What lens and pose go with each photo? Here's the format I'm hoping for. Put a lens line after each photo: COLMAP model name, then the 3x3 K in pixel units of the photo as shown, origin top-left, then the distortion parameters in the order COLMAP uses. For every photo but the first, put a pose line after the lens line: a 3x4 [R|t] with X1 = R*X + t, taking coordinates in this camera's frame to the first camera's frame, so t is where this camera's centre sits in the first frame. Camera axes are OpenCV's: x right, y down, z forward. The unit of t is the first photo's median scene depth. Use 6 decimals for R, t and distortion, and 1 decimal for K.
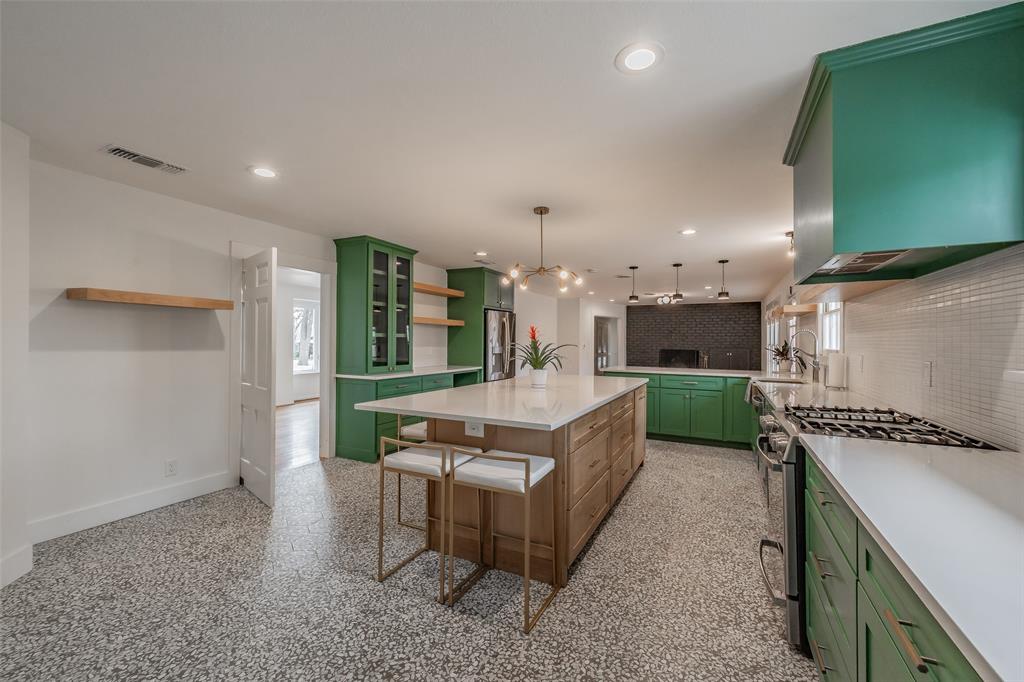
lens RADIAL K [[417.0, 0, 534.3], [0, 417.0, 338.6], [0, 0, 1]] dist [-0.001508, 0.000340]
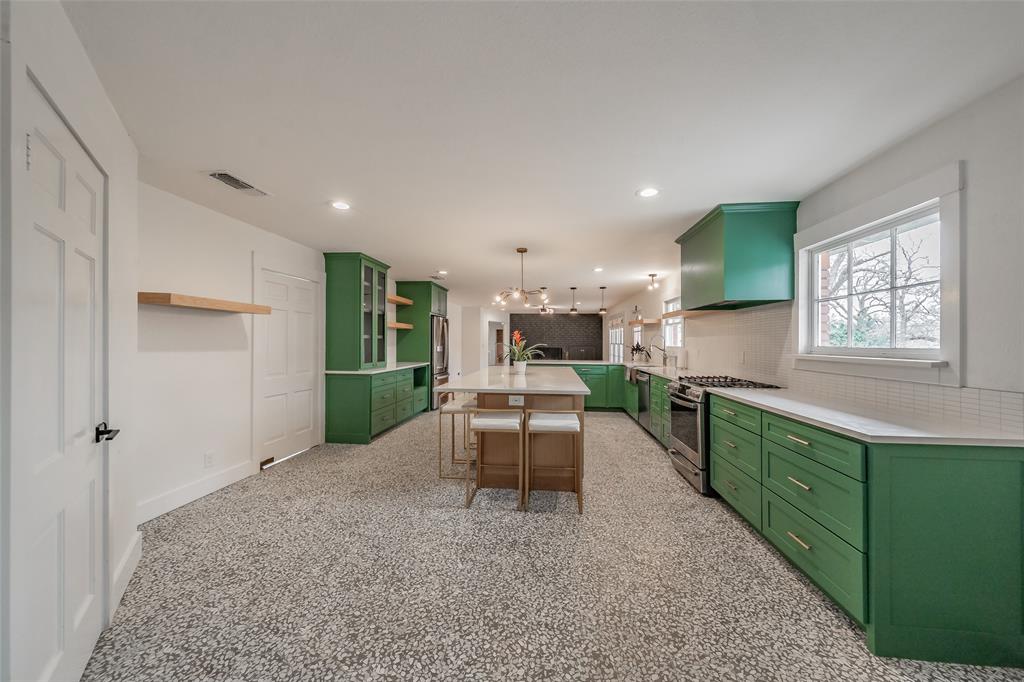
lens RADIAL K [[363.0, 0, 527.6], [0, 363.0, 339.9], [0, 0, 1]] dist [0.001647, -0.000983]
pose [[0.930845, 0.000043, 0.365414, -0.390236], [-0.001428, 0.999993, 0.003521, -0.004105], [-0.365411, -0.003799, 0.930838, -0.152799]]
